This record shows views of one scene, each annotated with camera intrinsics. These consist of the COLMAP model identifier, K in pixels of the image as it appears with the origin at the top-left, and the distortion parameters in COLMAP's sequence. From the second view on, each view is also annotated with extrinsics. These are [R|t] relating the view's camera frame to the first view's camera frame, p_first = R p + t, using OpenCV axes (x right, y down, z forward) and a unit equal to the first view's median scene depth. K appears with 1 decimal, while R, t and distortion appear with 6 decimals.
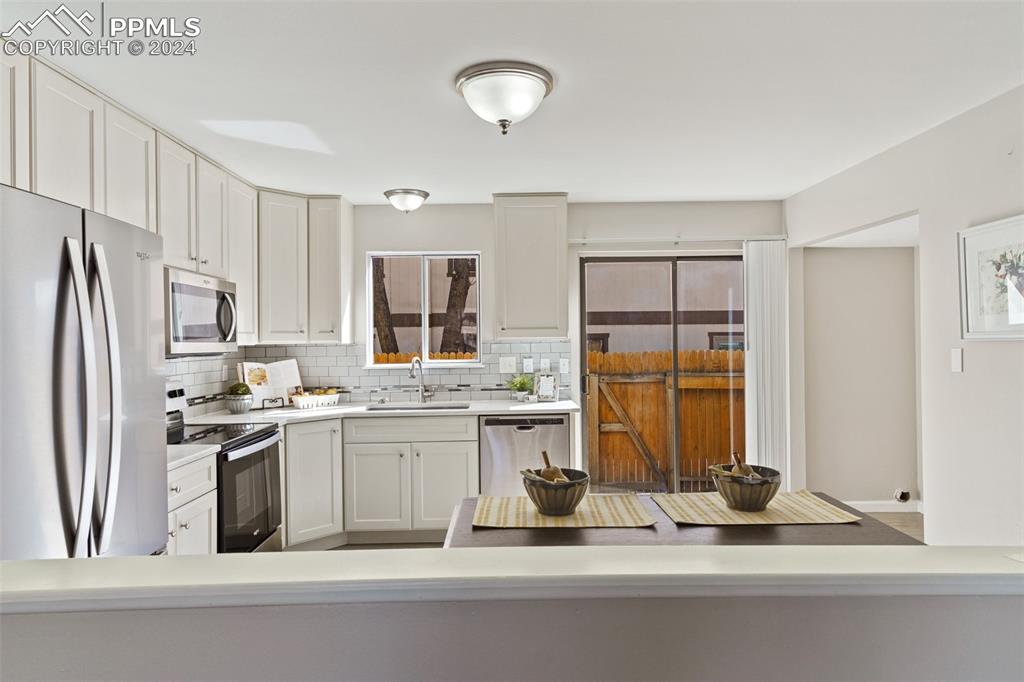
lens RADIAL K [[623.7, 0, 512.0], [0, 623.7, 341.0], [0, 0, 1]] dist [0.002965, 0.001924]
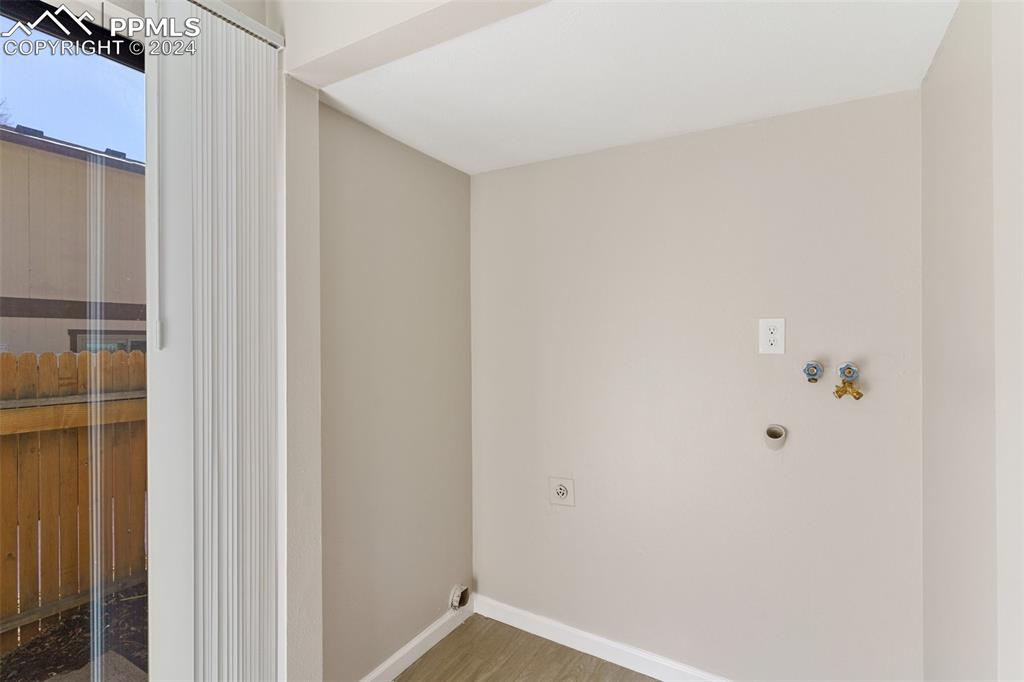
lens RADIAL K [[499.5, 0, 512.0], [0, 499.5, 341.0], [0, 0, 1]] dist [-0.003468, -0.000826]
pose [[0.521372, 0.002460, 0.853326, 0.258265], [0.001950, 0.999990, -0.004075, 0.012466], [-0.853327, 0.003788, 0.521362, 0.724719]]
